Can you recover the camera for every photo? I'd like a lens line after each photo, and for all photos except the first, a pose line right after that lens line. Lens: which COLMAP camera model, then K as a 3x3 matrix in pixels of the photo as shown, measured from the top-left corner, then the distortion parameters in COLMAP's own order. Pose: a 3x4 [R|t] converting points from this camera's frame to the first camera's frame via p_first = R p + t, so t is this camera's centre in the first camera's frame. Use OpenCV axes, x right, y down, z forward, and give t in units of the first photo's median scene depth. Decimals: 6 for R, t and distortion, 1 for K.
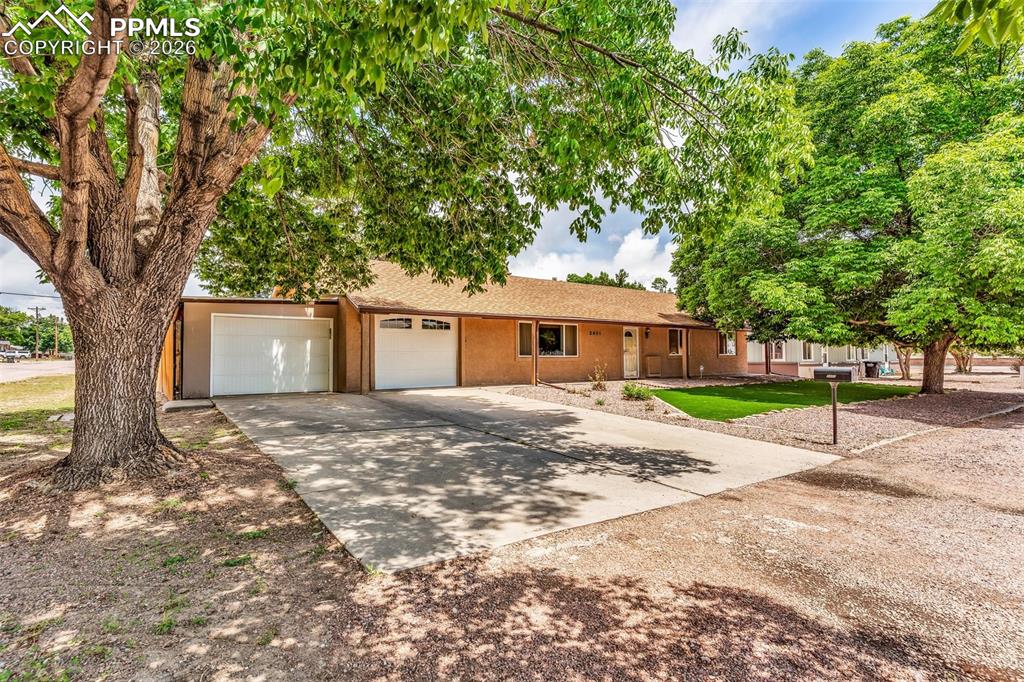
lens RADIAL K [[496.2, 0, 512.1], [0, 496.2, 341.3], [0, 0, 1]] dist [-0.005261, 0.000894]
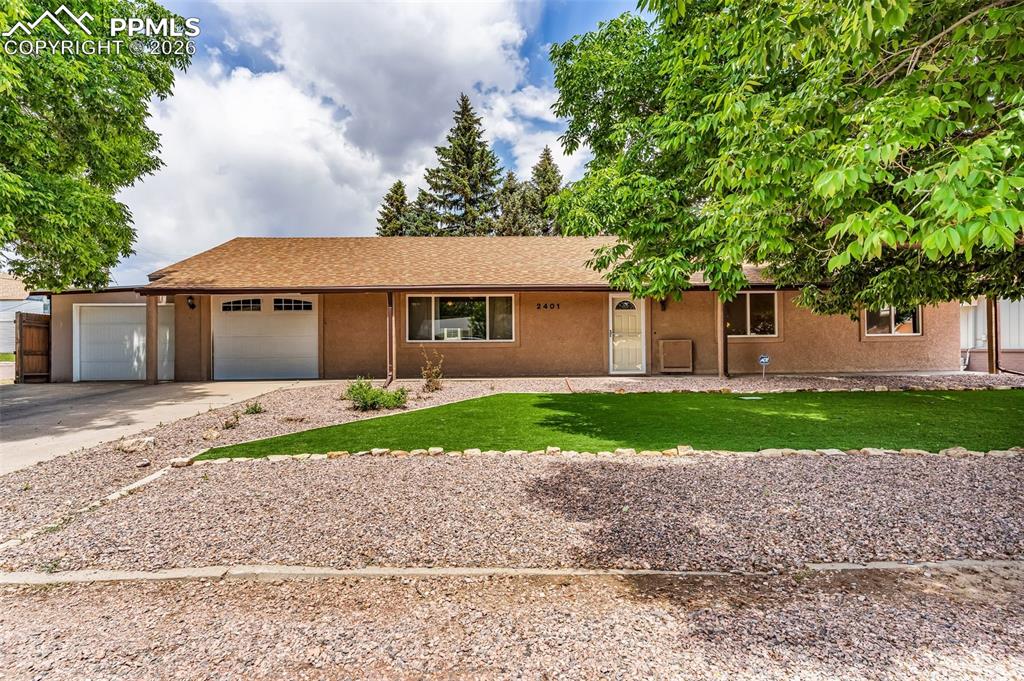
lens RADIAL K [[528.5, 0, 512.7], [0, 528.5, 340.8], [0, 0, 1]] dist [-0.021845, -0.002281]
pose [[0.831957, -0.009564, -0.554758, 0.625581], [0.024640, 0.999502, 0.019720, 0.018263], [0.554293, -0.030075, 0.831778, 0.446061]]
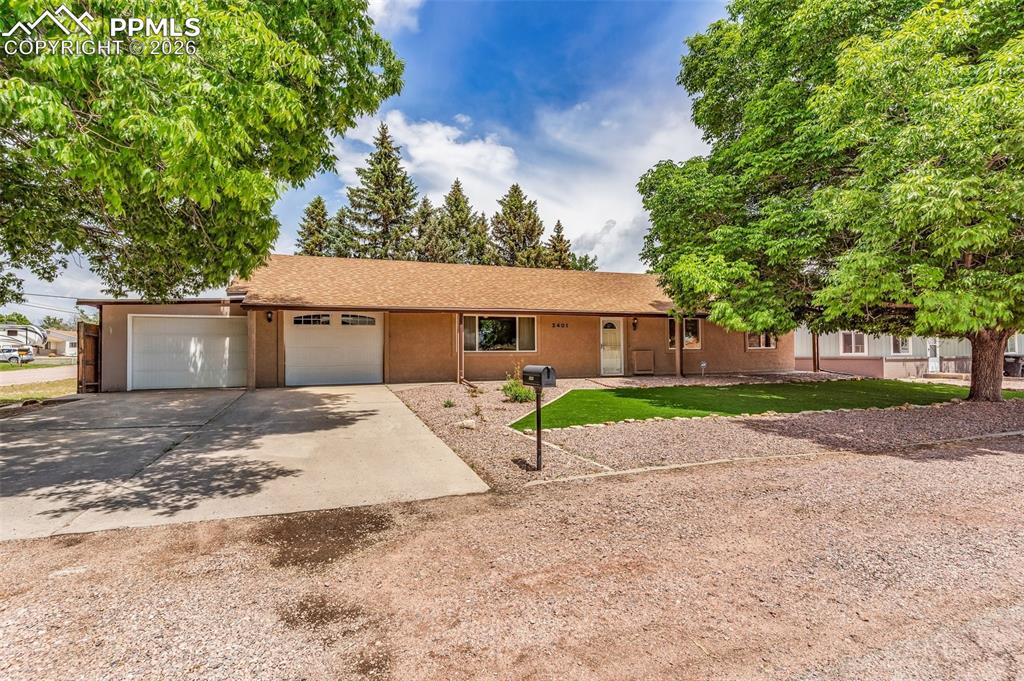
lens RADIAL K [[496.2, 0, 515.4], [0, 496.2, 347.2], [0, 0, 1]] dist [-0.005261, 0.000894]
pose [[0.964627, -0.006902, -0.263527, 0.388212], [0.013513, 0.999638, 0.023285, 0.001168], [0.263271, -0.026022, 0.964371, 0.131454]]
